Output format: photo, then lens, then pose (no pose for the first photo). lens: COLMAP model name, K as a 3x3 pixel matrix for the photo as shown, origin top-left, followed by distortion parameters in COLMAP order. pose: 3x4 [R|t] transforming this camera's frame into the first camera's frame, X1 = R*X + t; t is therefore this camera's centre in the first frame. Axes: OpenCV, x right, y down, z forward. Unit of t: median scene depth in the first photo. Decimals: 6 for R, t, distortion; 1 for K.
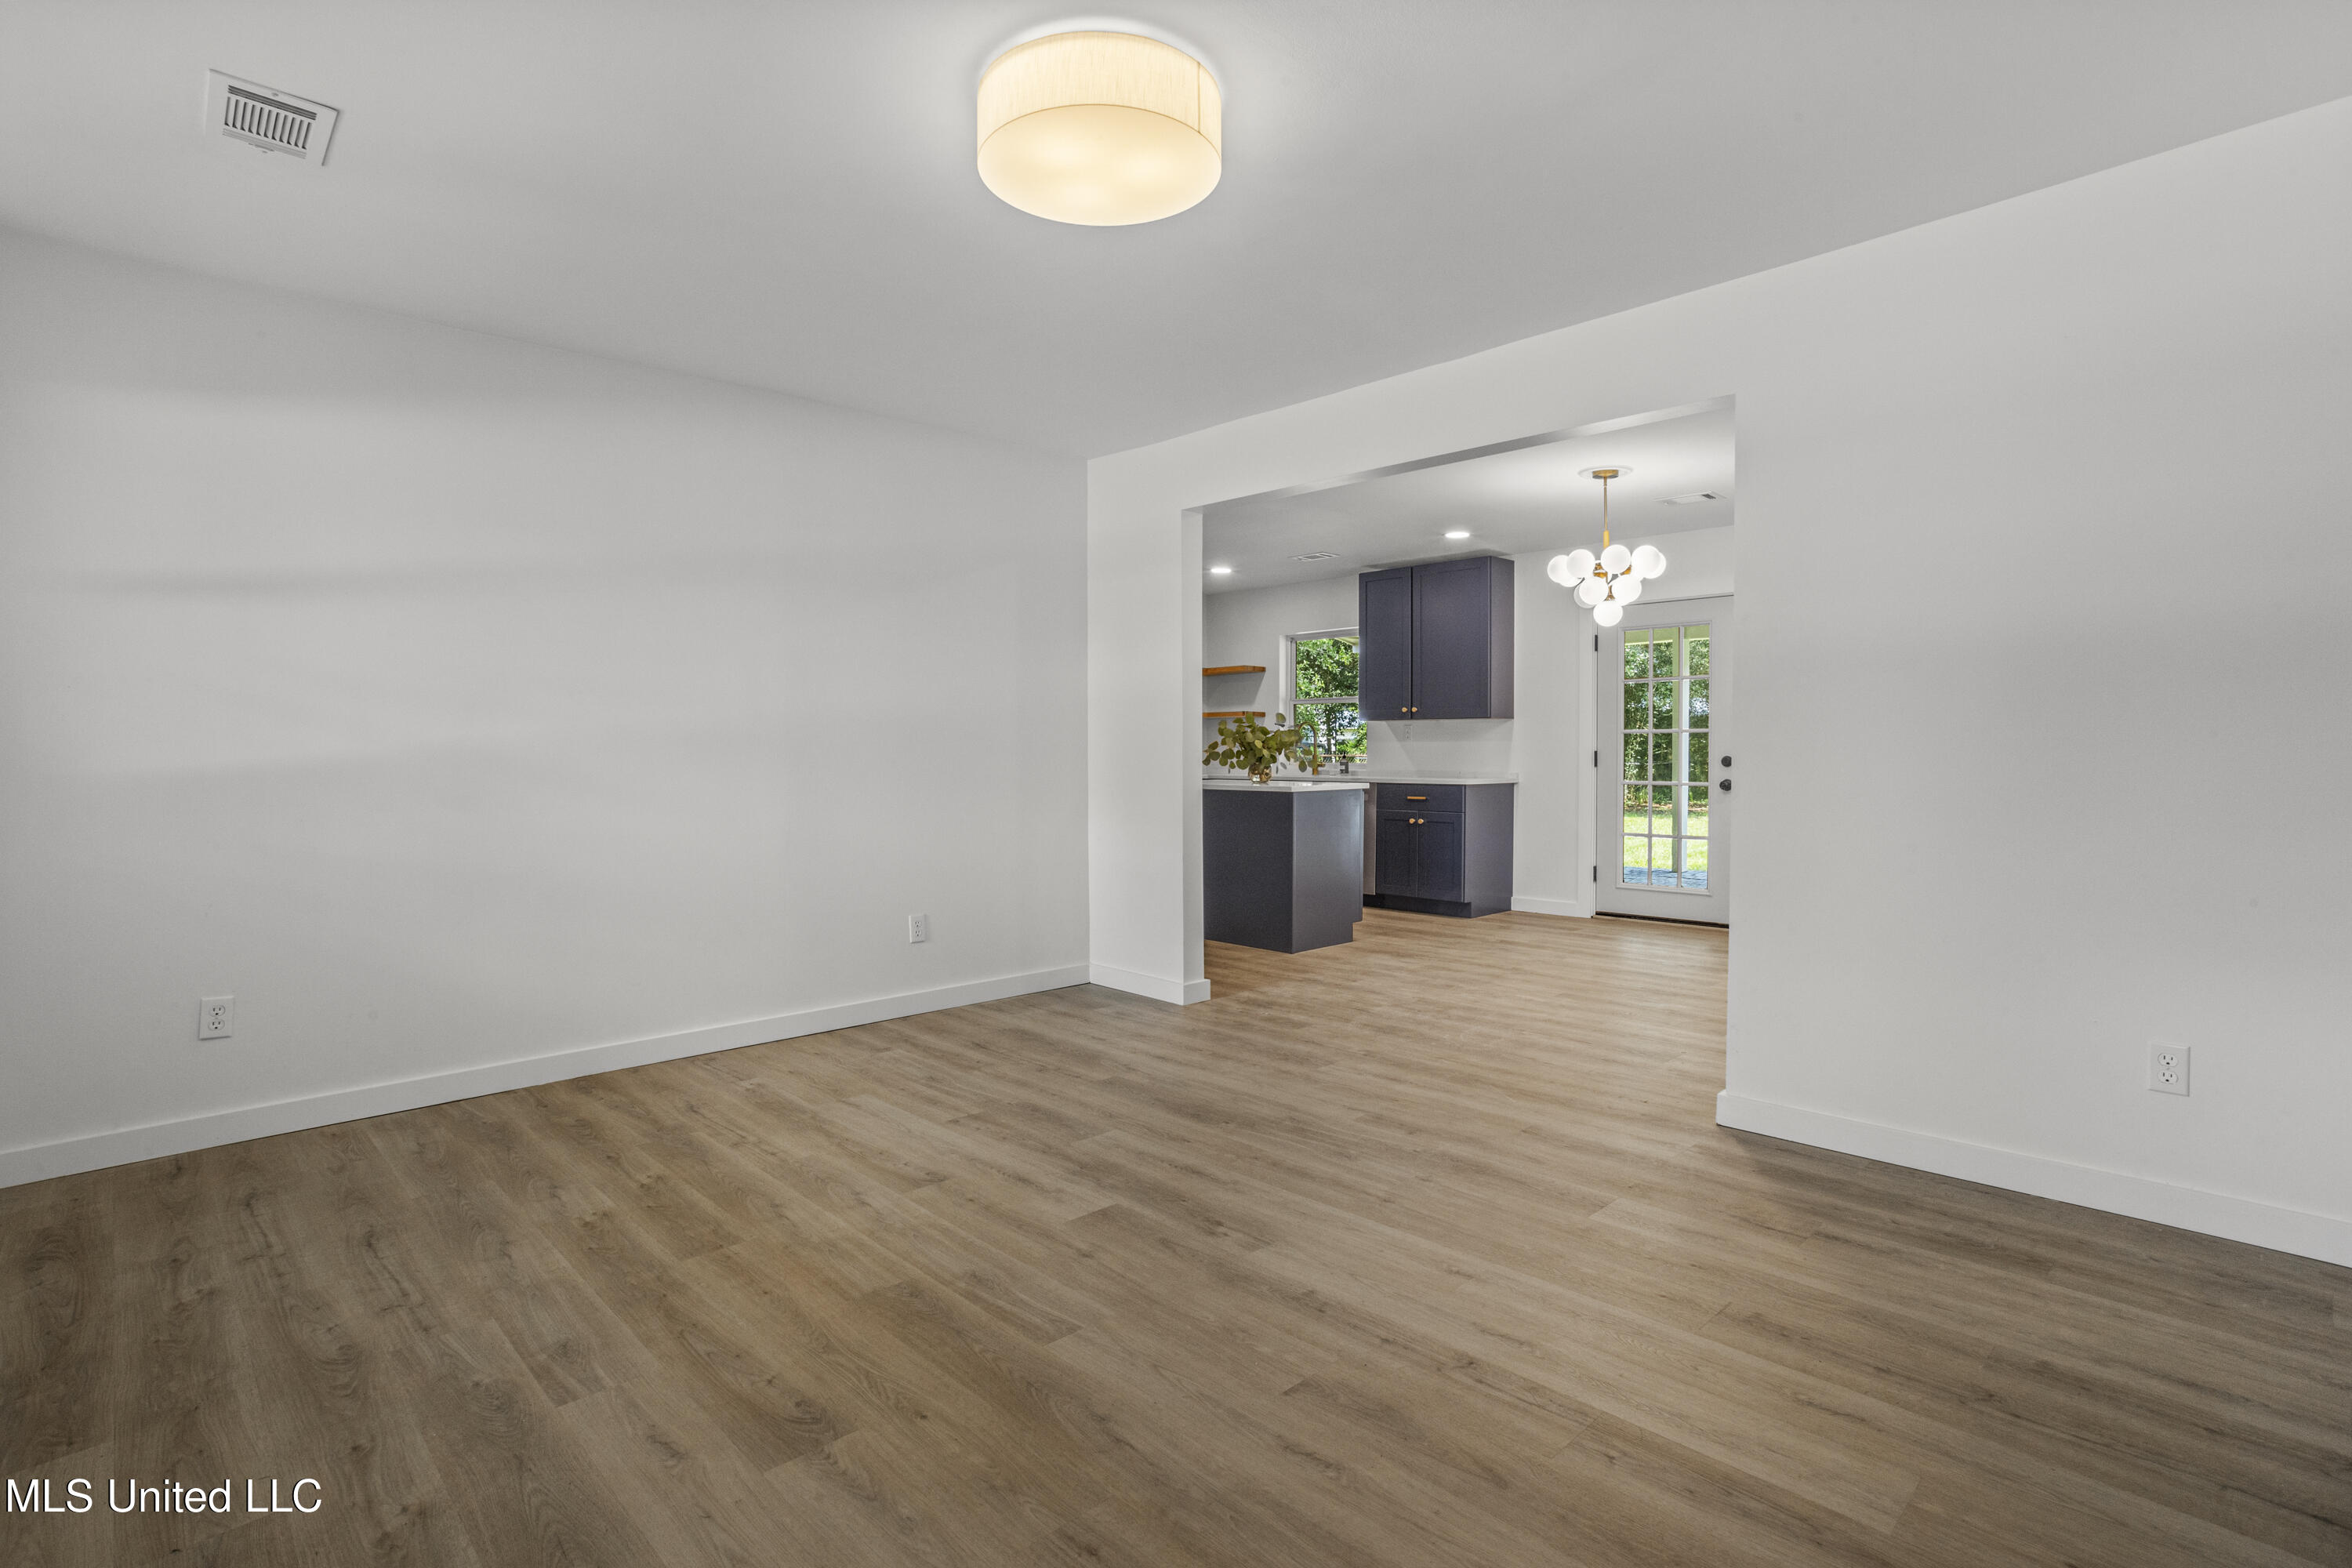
lens RADIAL K [[1136.0, 0, 1170.7], [0, 1136.0, 778.7], [0, 0, 1]] dist [-0.038661, 0.019210]
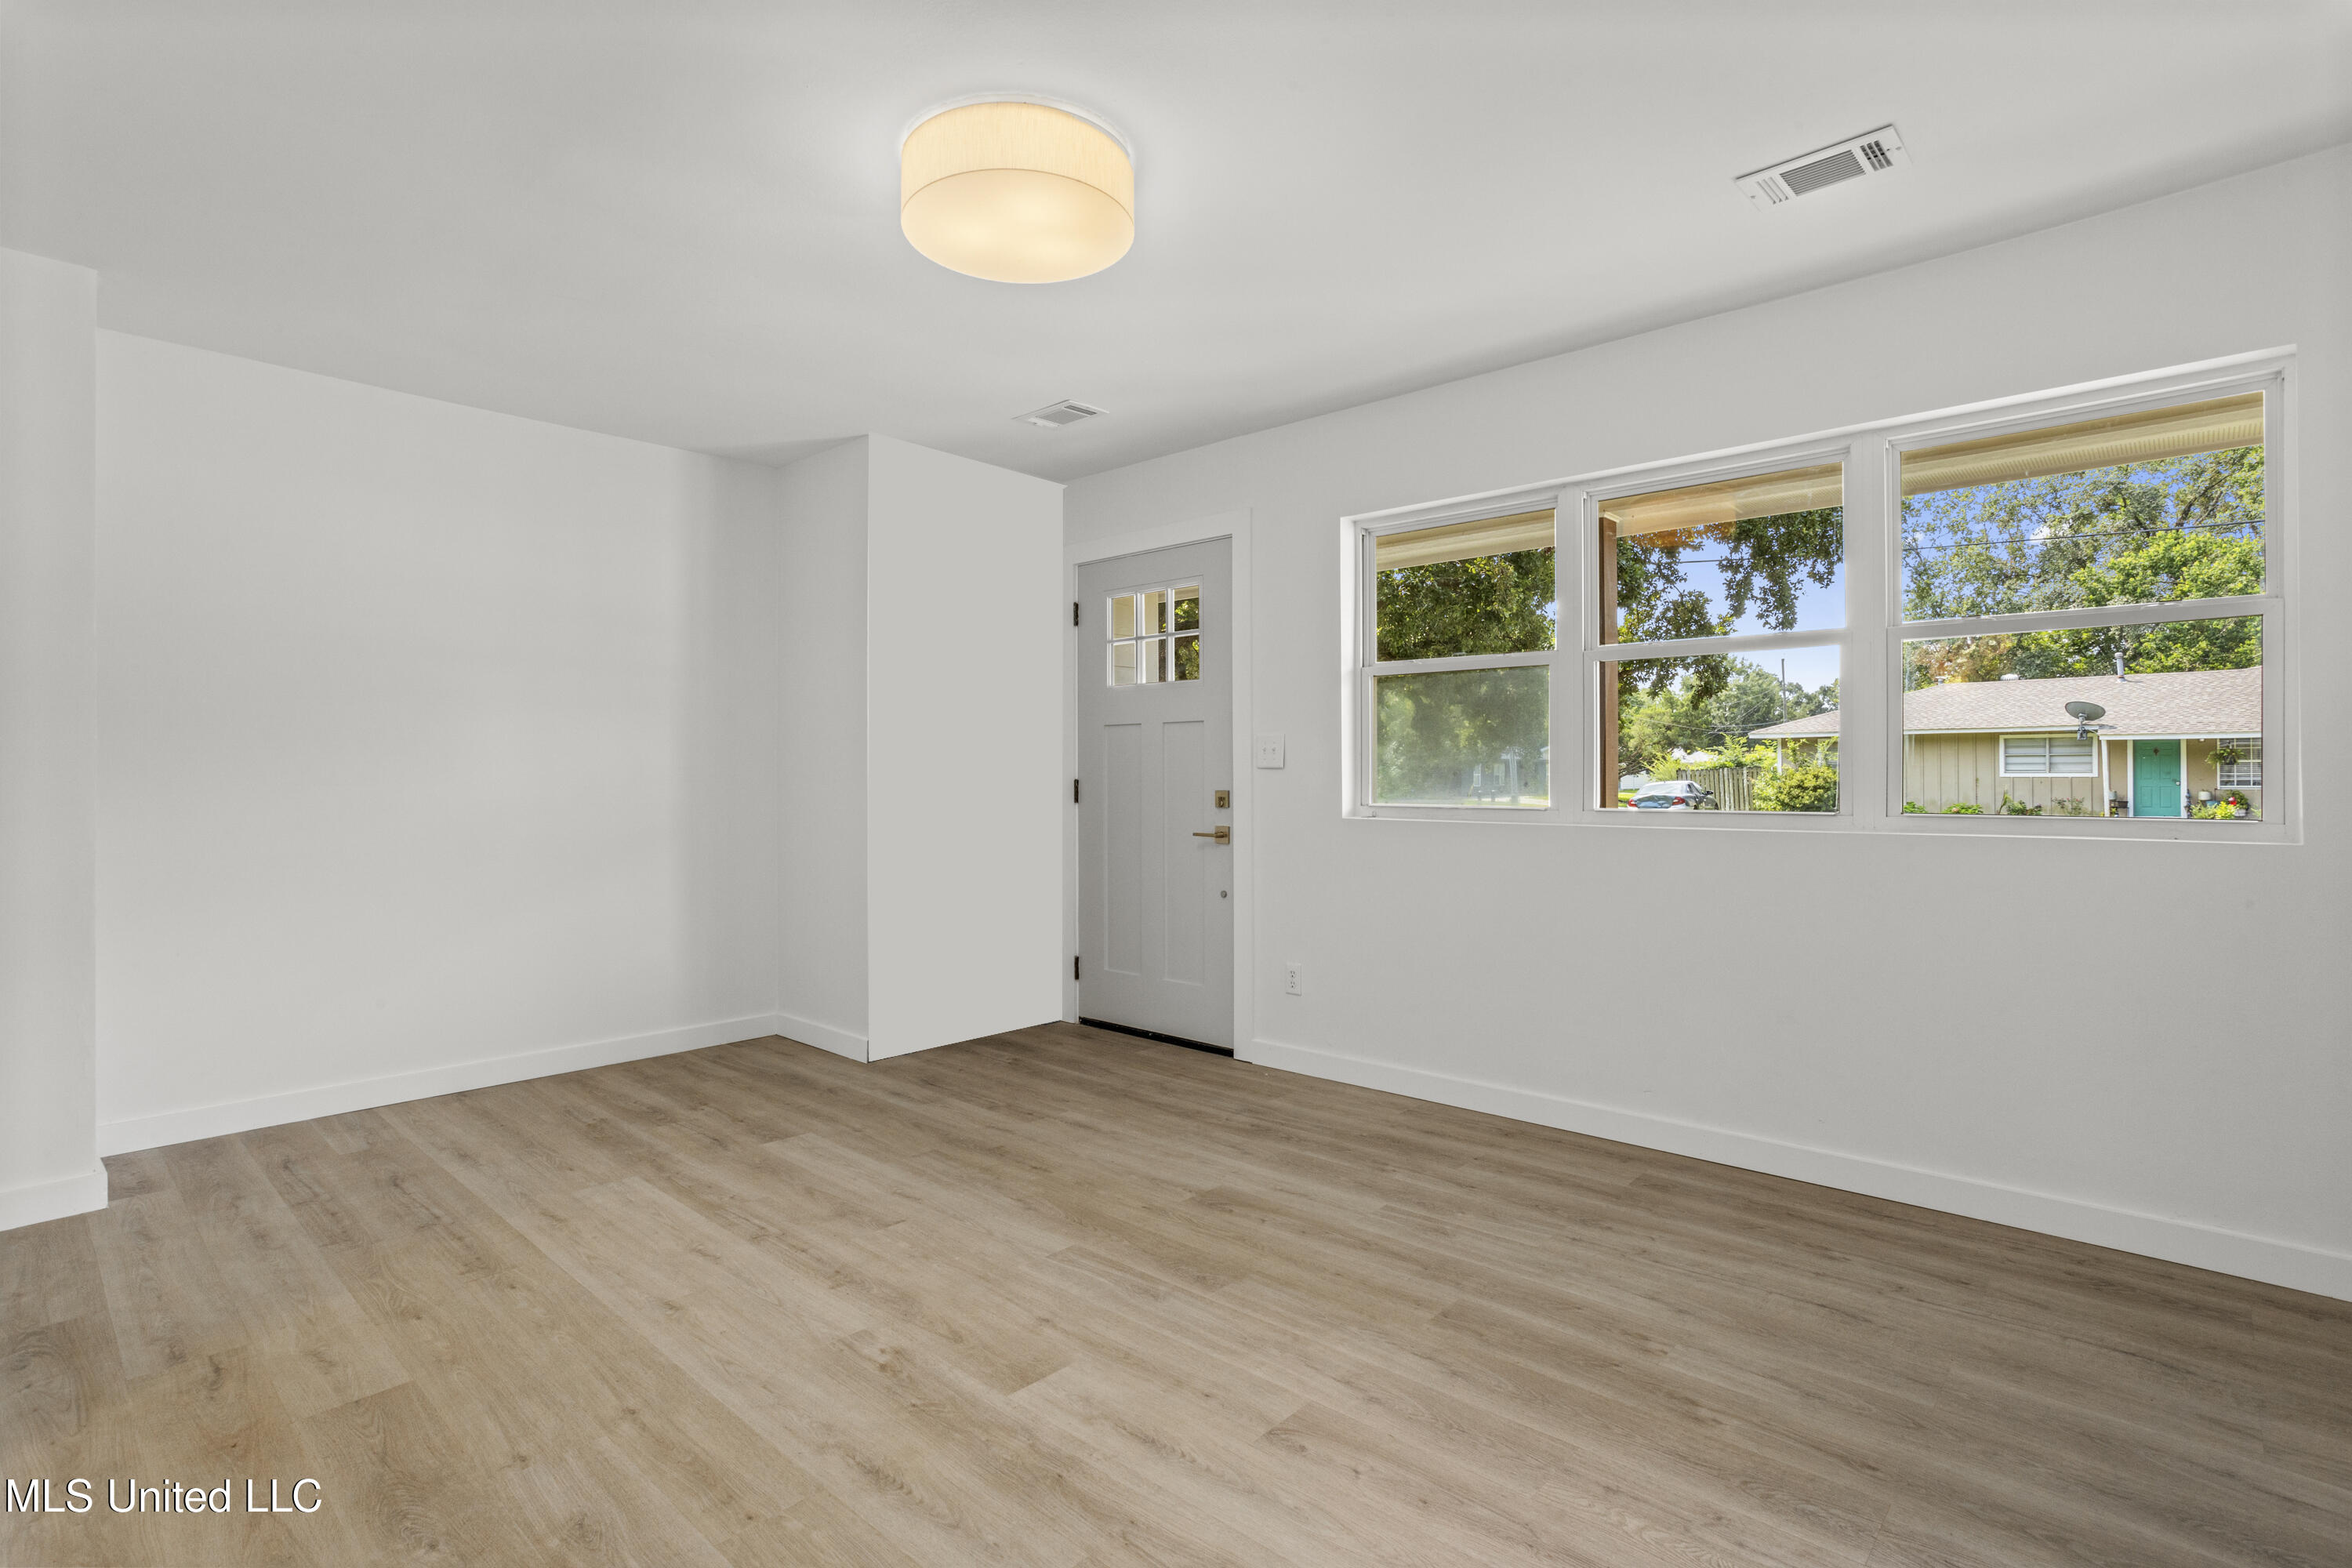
lens RADIAL K [[1136.0, 0, 1170.7], [0, 1136.0, 778.7], [0, 0, 1]] dist [-0.038661, 0.019210]
pose [[-0.998230, 0.010530, -0.058530, -0.130374], [0.008802, 0.999520, 0.029701, -0.055509], [0.058815, 0.029133, -0.997844, 1.949236]]
